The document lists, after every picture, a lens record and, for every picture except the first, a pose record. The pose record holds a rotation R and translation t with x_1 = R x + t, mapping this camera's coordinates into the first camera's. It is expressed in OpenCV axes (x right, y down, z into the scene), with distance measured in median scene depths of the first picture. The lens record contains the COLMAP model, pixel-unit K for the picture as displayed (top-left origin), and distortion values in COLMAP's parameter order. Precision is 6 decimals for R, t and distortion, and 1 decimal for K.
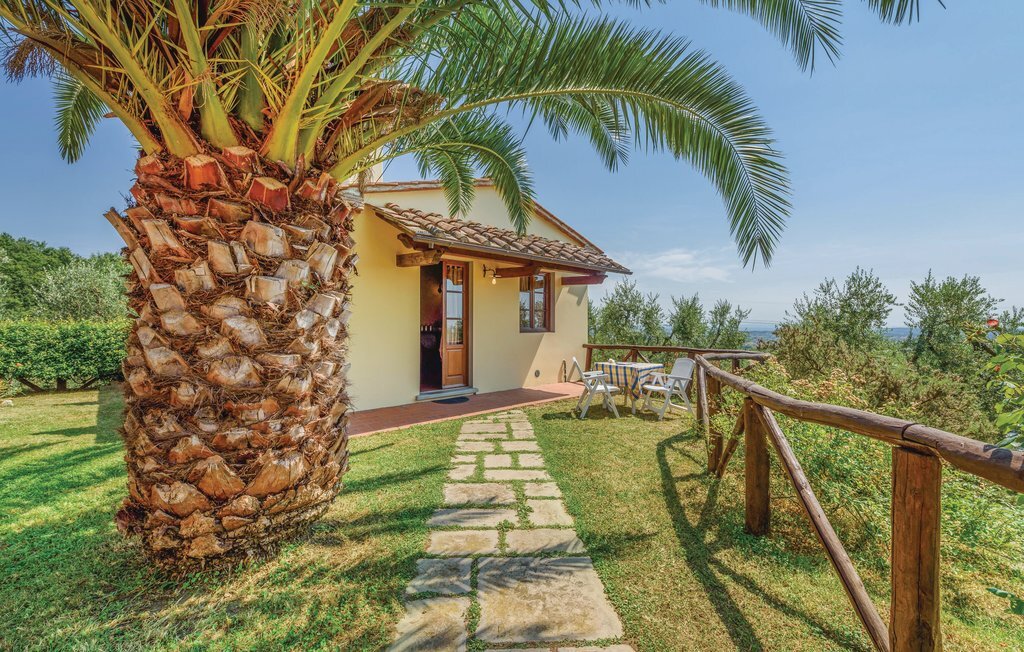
lens RADIAL K [[410.6, 0, 497.1], [0, 410.6, 336.1], [0, 0, 1]] dist [0.001733, 0.000346]
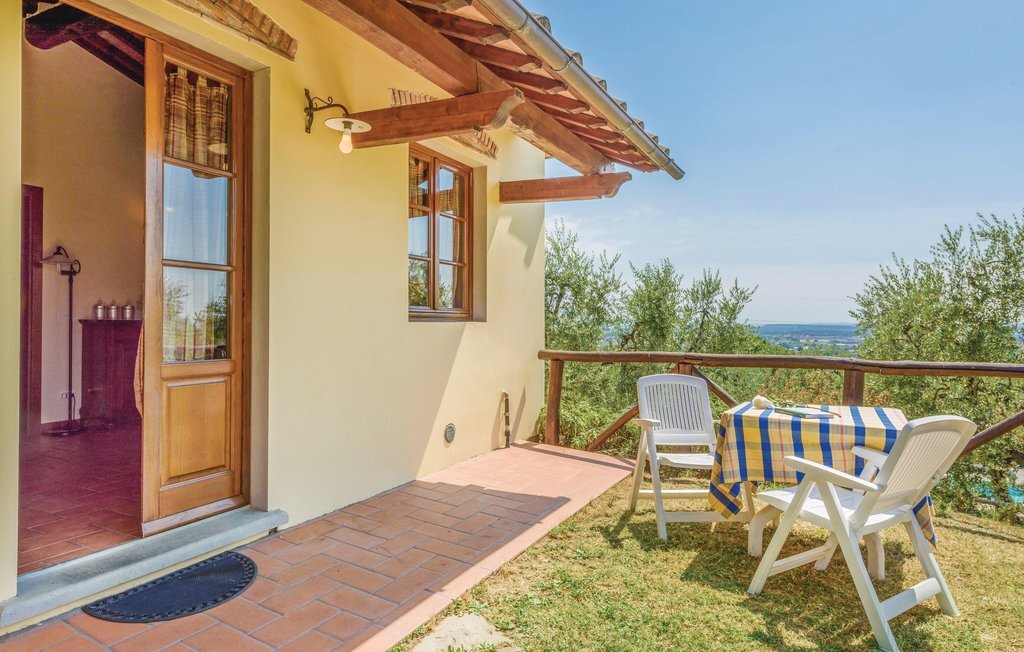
lens RADIAL K [[624.0, 0, 512.0], [0, 624.0, 326.0], [0, 0, 1]] dist [0.001207, 0.000168]
pose [[0.936921, 0.001902, 0.349536, -0.042378], [0.002673, 0.999917, -0.012606, 0.002067], [-0.349531, 0.012745, 0.936838, 0.436630]]
